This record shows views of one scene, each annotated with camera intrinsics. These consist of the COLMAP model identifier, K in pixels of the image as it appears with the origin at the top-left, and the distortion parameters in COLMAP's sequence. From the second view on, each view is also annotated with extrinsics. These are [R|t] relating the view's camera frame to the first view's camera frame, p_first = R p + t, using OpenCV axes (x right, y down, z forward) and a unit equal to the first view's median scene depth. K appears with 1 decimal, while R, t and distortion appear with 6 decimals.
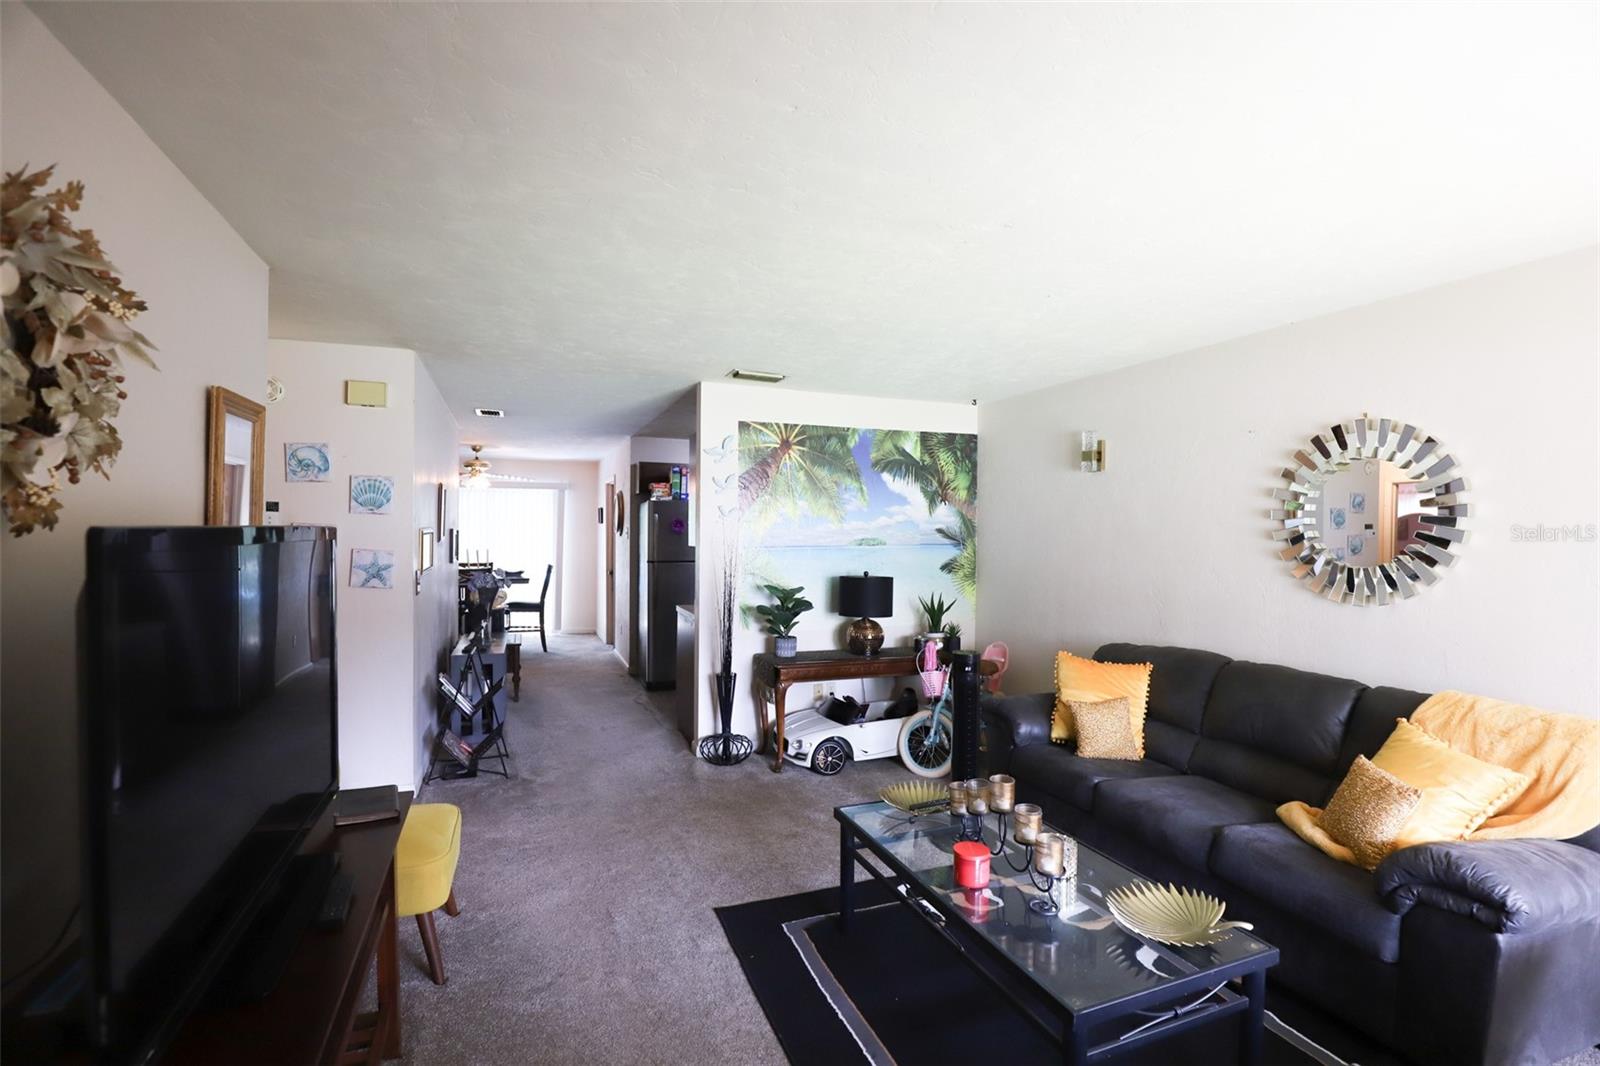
lens RADIAL K [[755.5, 0, 820.5], [0, 755.5, 542.4], [0, 0, 1]] dist [-0.002581, -0.000628]
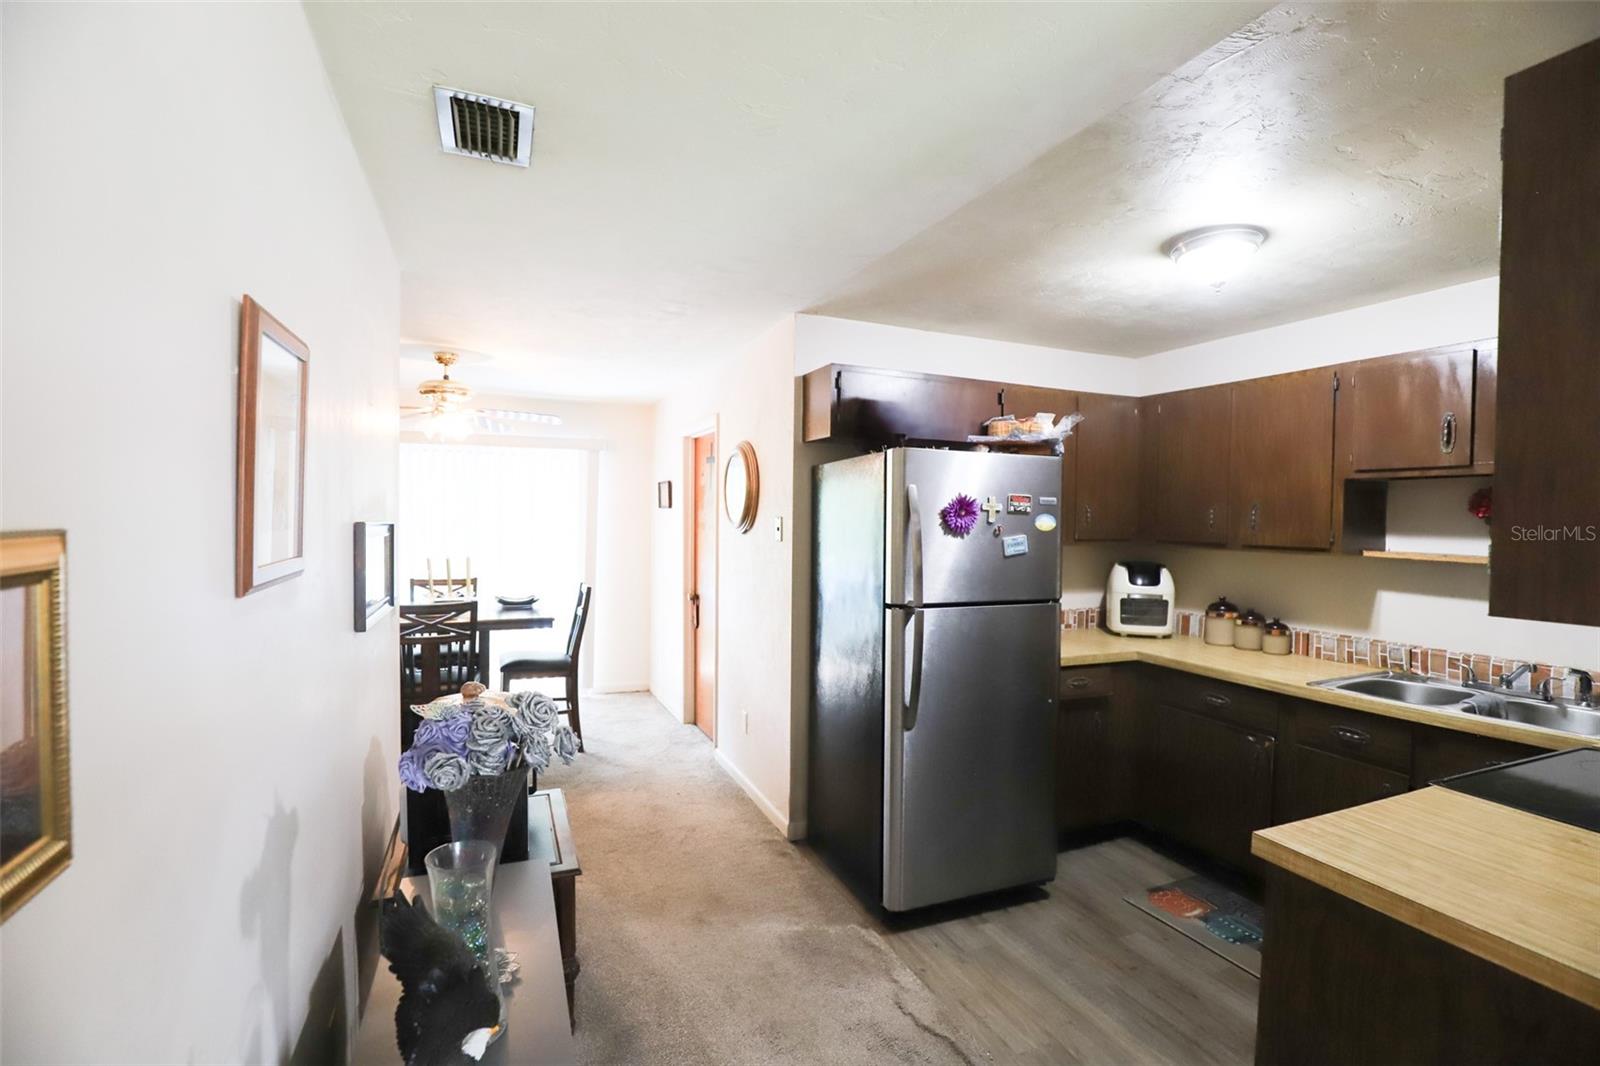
lens RADIAL K [[755.5, 0, 820.5], [0, 755.5, 542.4], [0, 0, 1]] dist [-0.002581, -0.000628]
pose [[0.999293, 0.003010, 0.037483, -0.216580], [-0.003635, 0.999855, 0.016620, -0.010699], [-0.037428, -0.016744, 0.999159, 0.469920]]
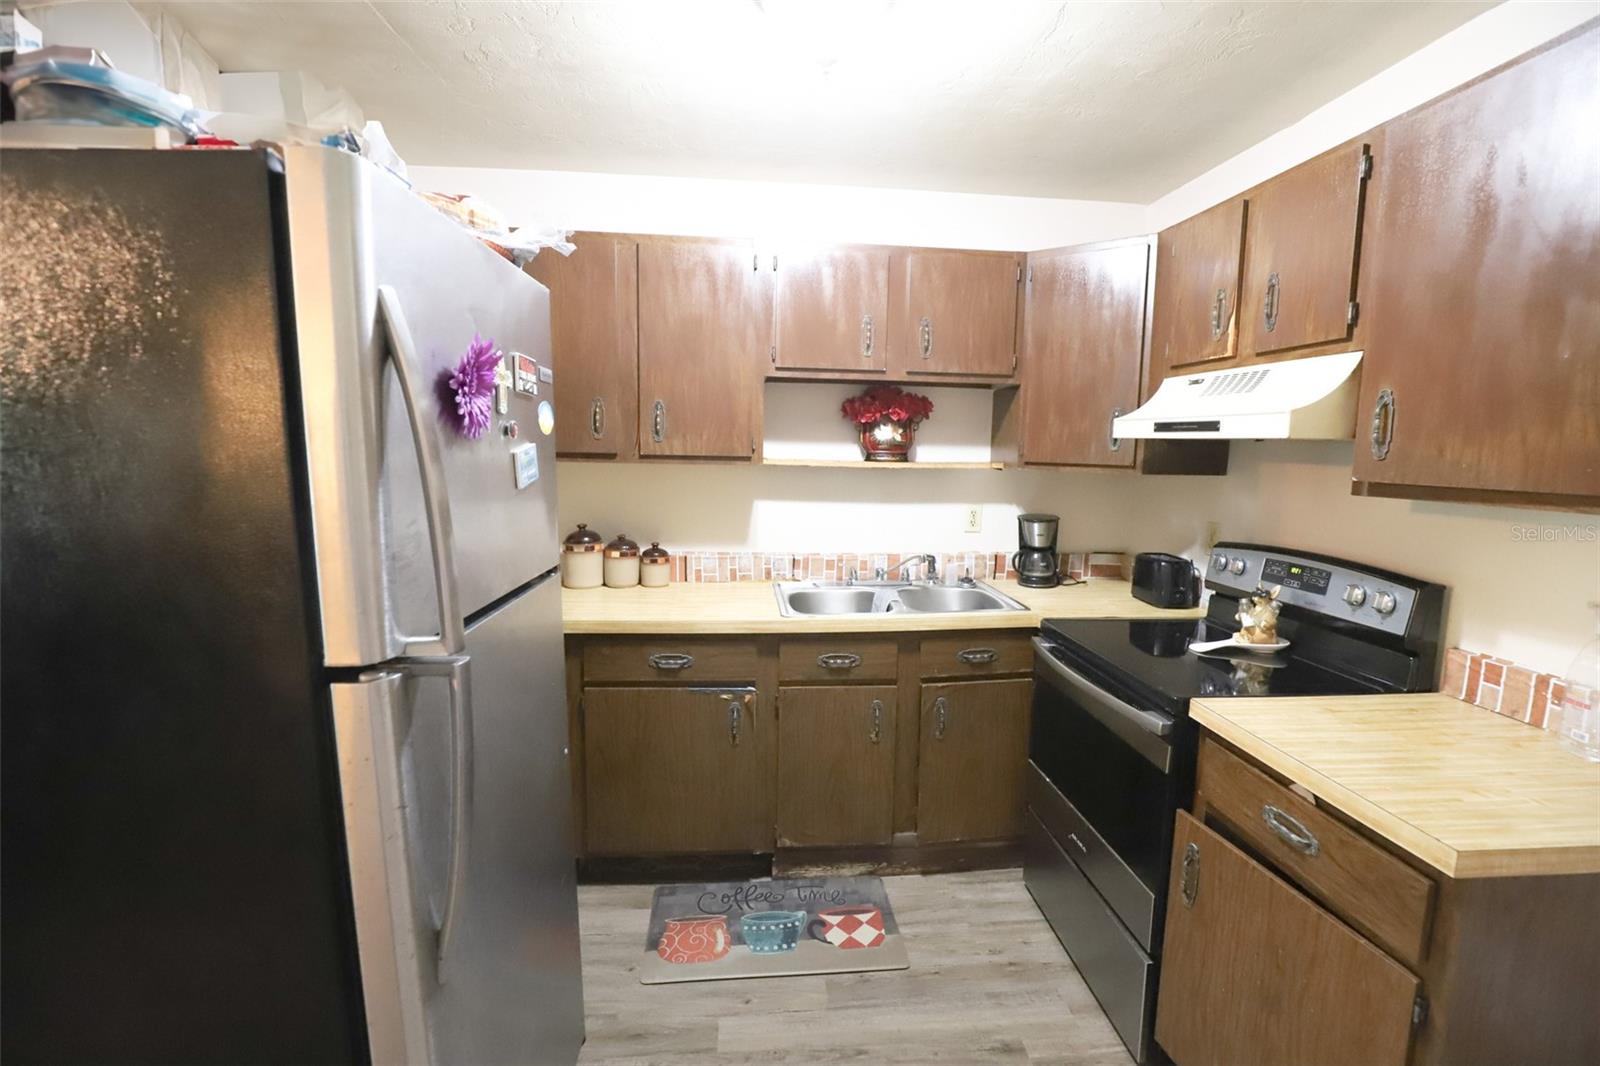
lens RADIAL K [[755.5, 0, 820.5], [0, 755.5, 542.4], [0, 0, 1]] dist [-0.002581, -0.000628]
pose [[0.281449, -0.133523, 0.950241, -0.270081], [-0.001248, 0.990220, 0.139510, -0.011663], [-0.959575, -0.040451, 0.278529, 0.791839]]
